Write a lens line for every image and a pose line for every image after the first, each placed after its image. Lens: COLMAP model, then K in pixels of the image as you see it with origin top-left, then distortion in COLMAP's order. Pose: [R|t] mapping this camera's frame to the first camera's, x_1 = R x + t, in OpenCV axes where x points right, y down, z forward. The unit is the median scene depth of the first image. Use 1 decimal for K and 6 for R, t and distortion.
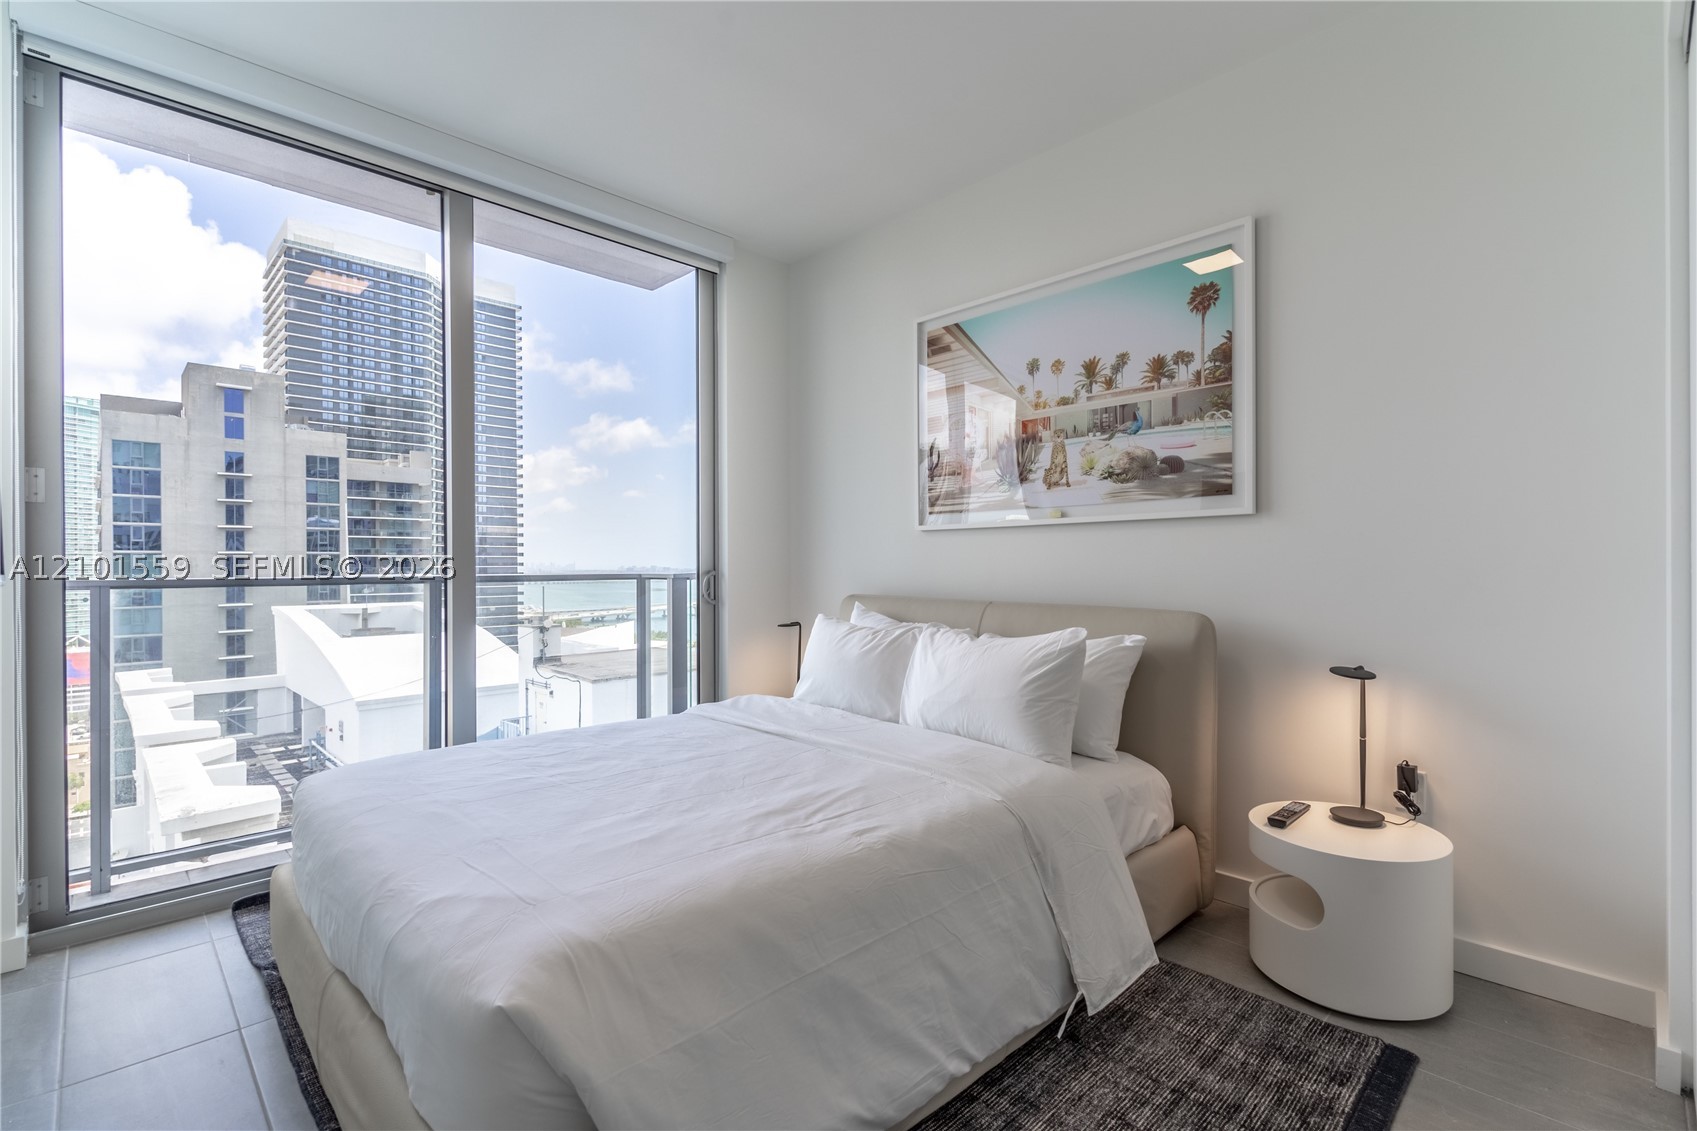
lens RADIAL K [[766.4, 0, 848.5], [0, 766.4, 565.5], [0, 0, 1]] dist [0.003890, -0.000069]
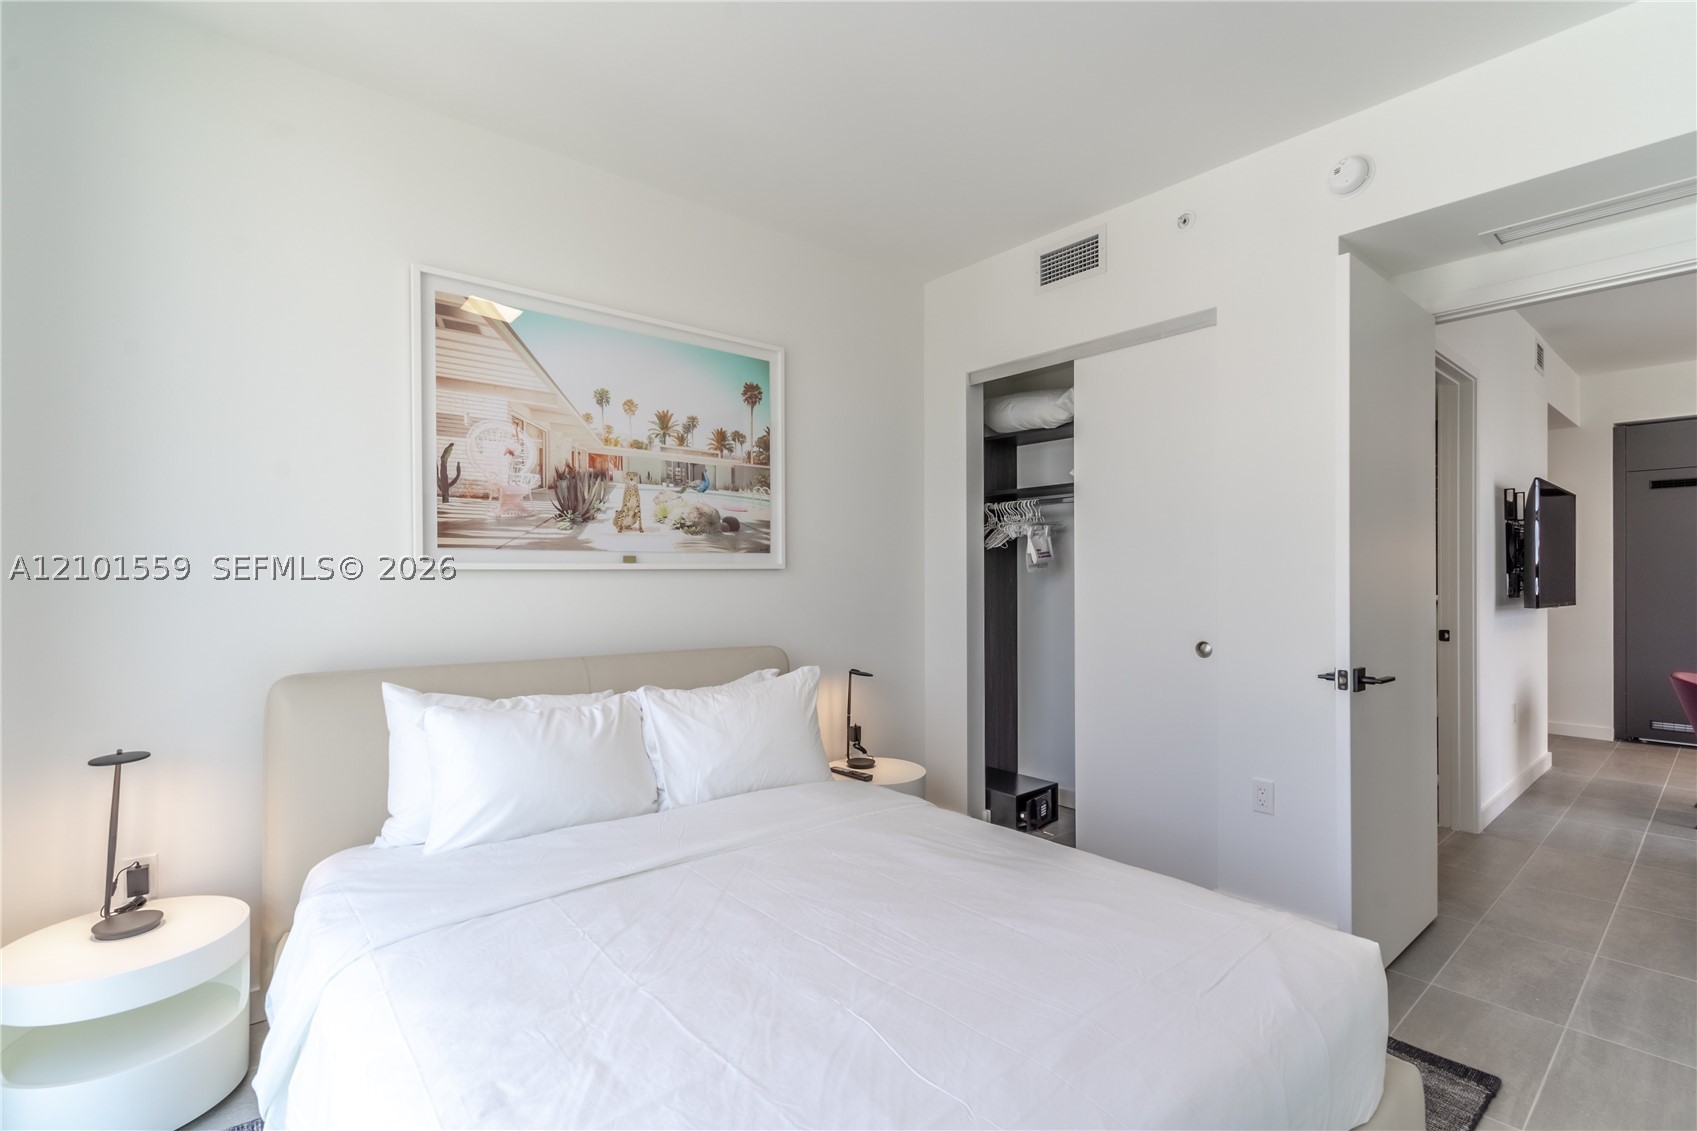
lens RADIAL K [[774.3, 0, 851.8], [0, 774.3, 577.7], [0, 0, 1]] dist [0.001430, -0.000349]
pose [[0.068730, -0.000634, 0.997635, -0.684669], [0.003437, 0.999994, 0.000398, -0.043139], [-0.997629, 0.003401, 0.068732, 0.654571]]
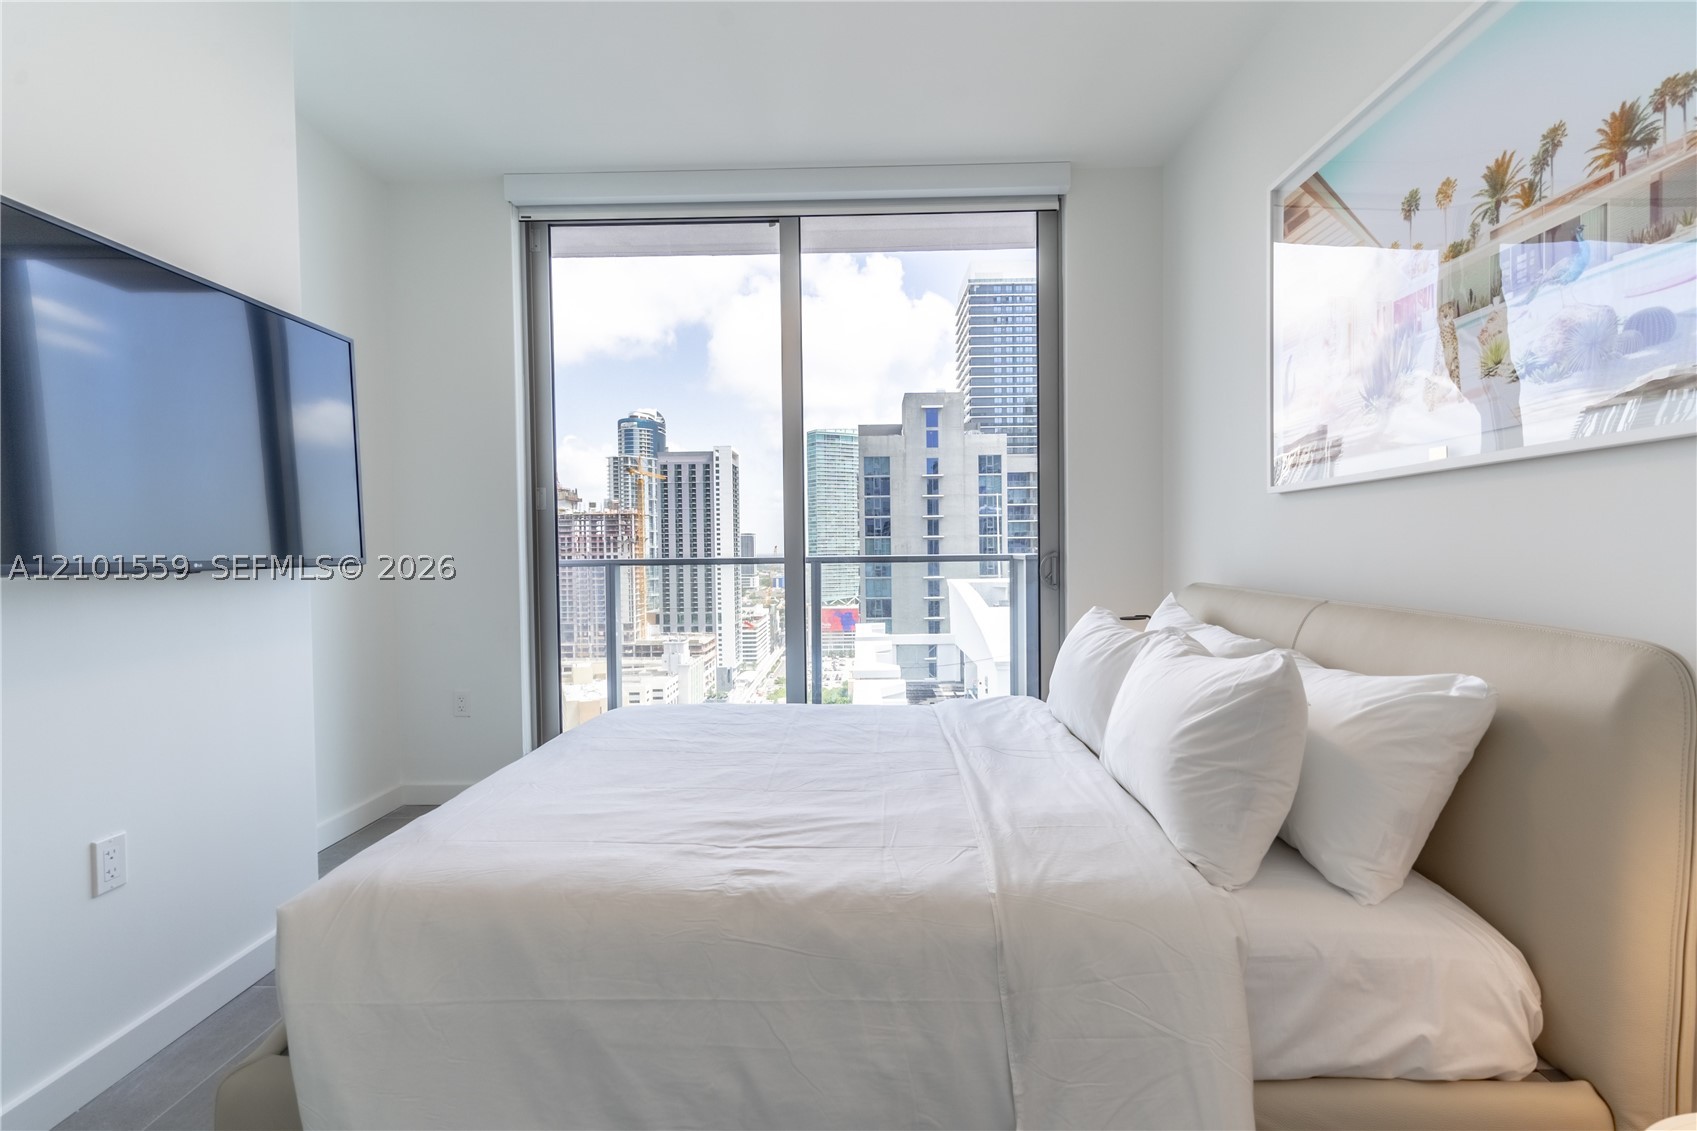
lens RADIAL K [[762.1, 0, 848.5], [0, 762.1, 565.5], [0, 0, 1]] dist [0.013069, -0.007273]
pose [[0.699047, 0.010399, -0.715000, 0.372494], [0.009280, 0.999678, 0.023612, -0.000429], [0.715015, -0.023141, 0.698726, 0.280327]]
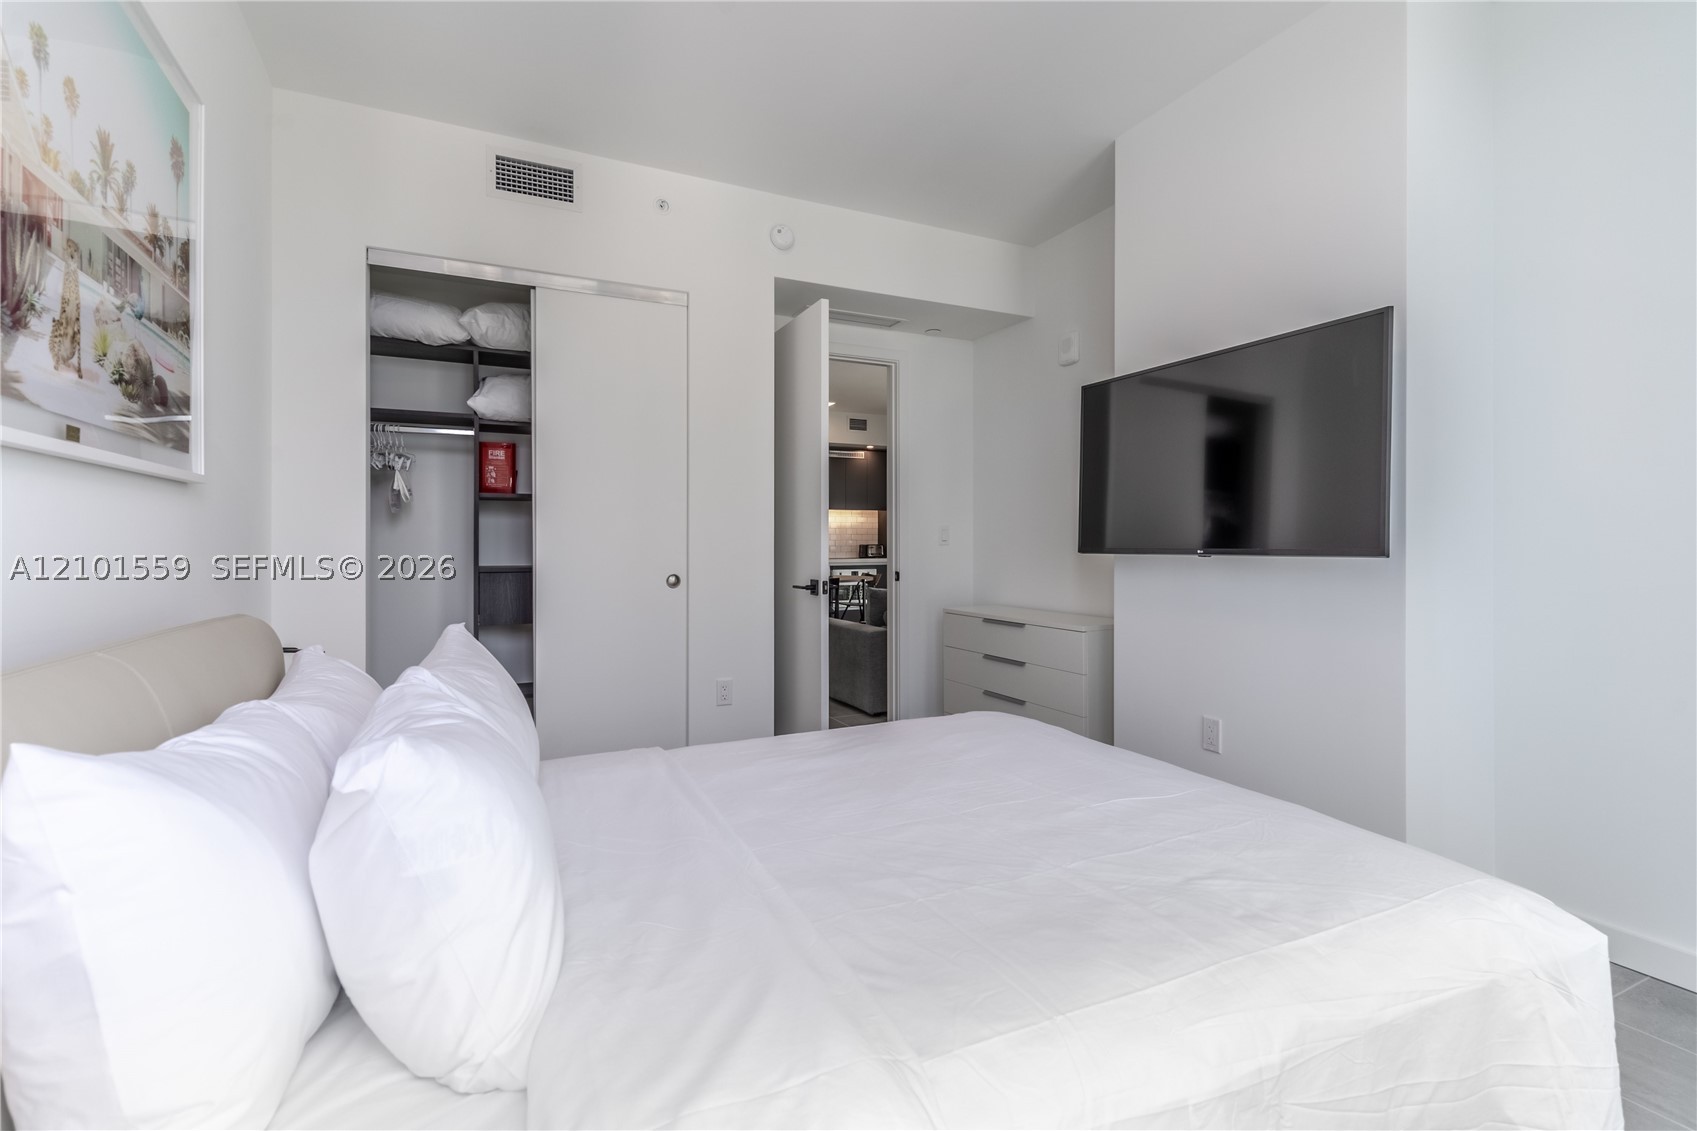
lens RADIAL K [[781.0, 0, 846.3], [0, 781.0, 543.8], [0, 0, 1]] dist [0.002024, -0.000107]
pose [[-0.946840, 0.002821, 0.321691, -0.286661], [0.002128, 0.999995, -0.002507, -0.002350], [-0.321696, -0.001689, -0.946841, 1.279606]]
